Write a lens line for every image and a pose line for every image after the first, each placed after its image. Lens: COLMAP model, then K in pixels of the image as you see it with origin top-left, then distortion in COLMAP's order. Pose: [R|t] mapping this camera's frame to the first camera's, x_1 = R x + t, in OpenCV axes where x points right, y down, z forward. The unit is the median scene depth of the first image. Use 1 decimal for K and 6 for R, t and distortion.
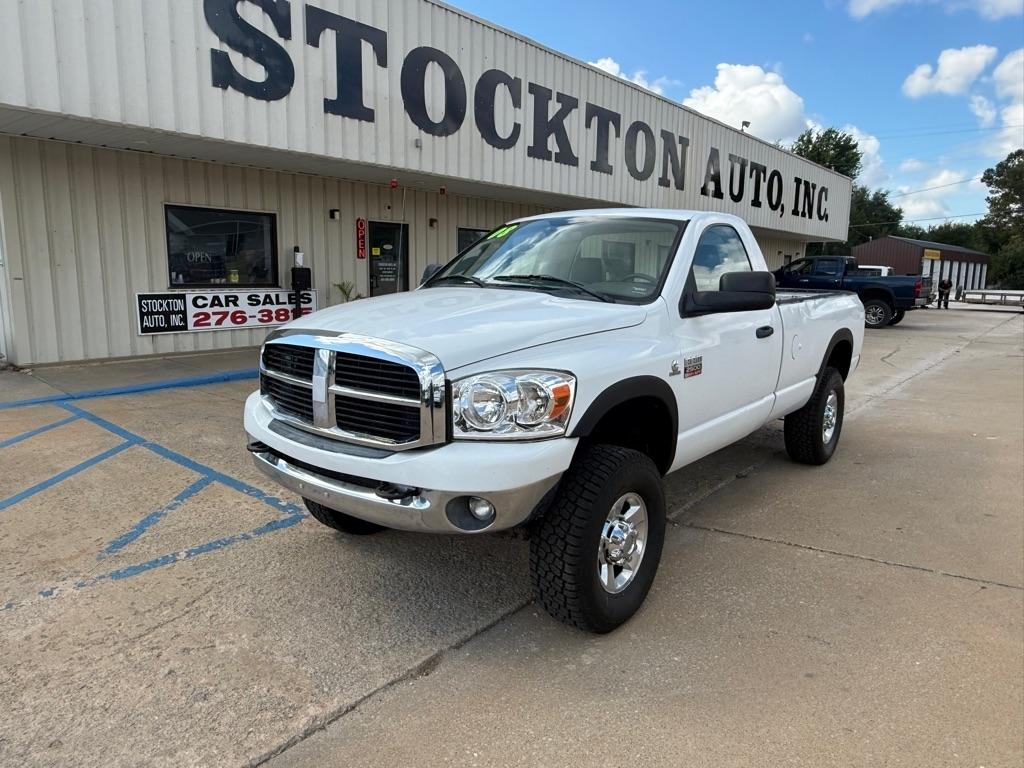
lens RADIAL K [[650.2, 0, 503.3], [0, 650.2, 380.4], [0, 0, 1]] dist [-0.002089, 0.001670]
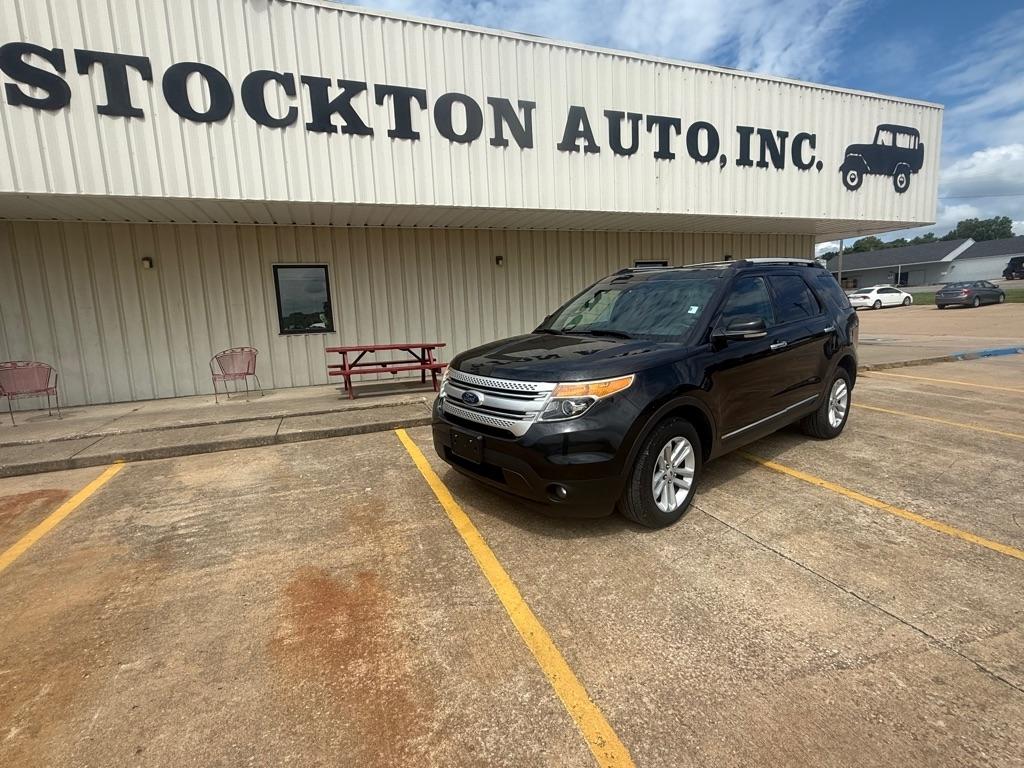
lens RADIAL K [[509.5, 0, 518.2], [0, 509.5, 382.9], [0, 0, 1]] dist [0.000849, -0.000401]
pose [[0.898770, 0.014024, -0.438197, 1.071381], [-0.016425, 0.999864, -0.001689, 0.211351], [0.438114, 0.008716, 0.898877, 0.276433]]
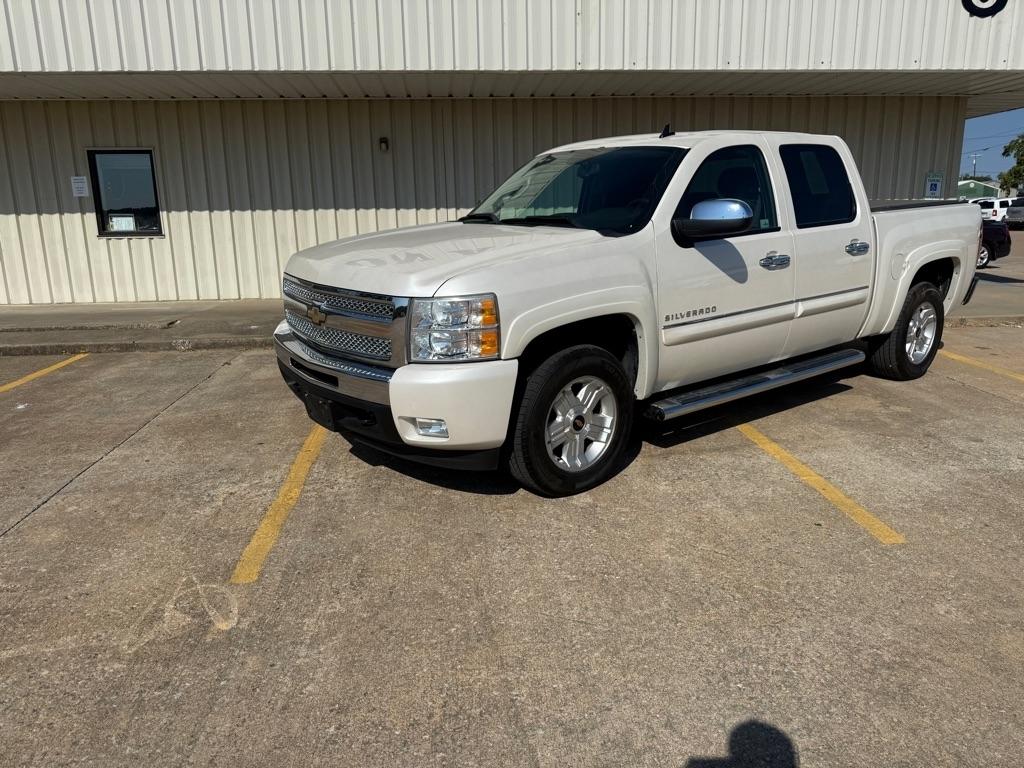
lens RADIAL K [[748.4, 0, 526.9], [0, 748.4, 403.4], [0, 0, 1]] dist [0.001018, 0.001041]
pose [[0.741031, 0.137192, -0.657306, 1.825305], [-0.080133, 0.989978, 0.116287, 0.182068], [0.666672, -0.033501, 0.744598, 0.659532]]
